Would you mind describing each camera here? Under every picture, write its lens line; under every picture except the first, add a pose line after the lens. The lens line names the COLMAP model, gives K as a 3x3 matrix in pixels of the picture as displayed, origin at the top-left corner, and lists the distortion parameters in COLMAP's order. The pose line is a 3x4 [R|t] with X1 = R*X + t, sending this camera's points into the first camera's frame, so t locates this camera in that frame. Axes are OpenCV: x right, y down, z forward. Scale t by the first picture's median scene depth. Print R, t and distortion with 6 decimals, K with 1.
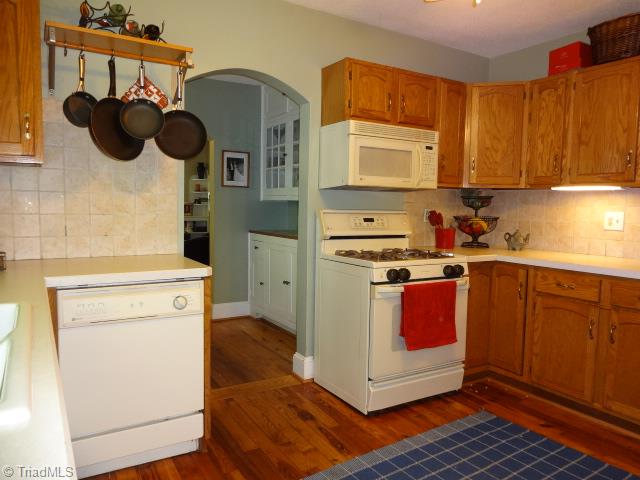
lens RADIAL K [[471.7, 0, 320.0], [0, 471.7, 240.0], [0, 0, 1]] dist [-0.007323, -0.000698]
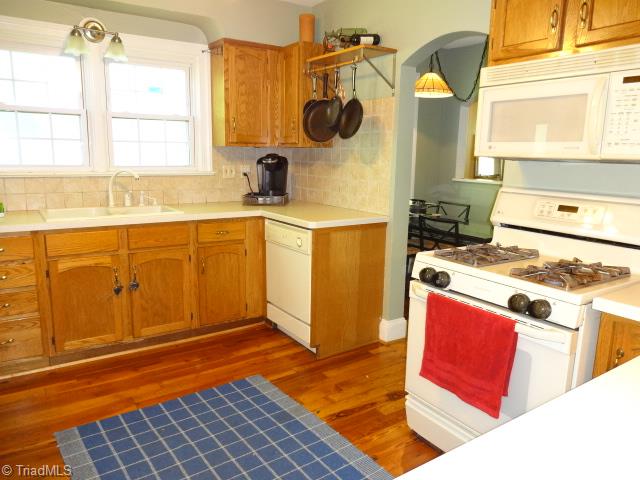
lens RADIAL K [[471.7, 0, 320.0], [0, 471.7, 240.0], [0, 0, 1]] dist [-0.007323, -0.000698]
pose [[0.053516, 0.166758, -0.984544, 0.909317], [-0.094149, 0.982408, 0.161279, -0.090874], [0.994119, 0.084062, 0.068275, 0.782310]]
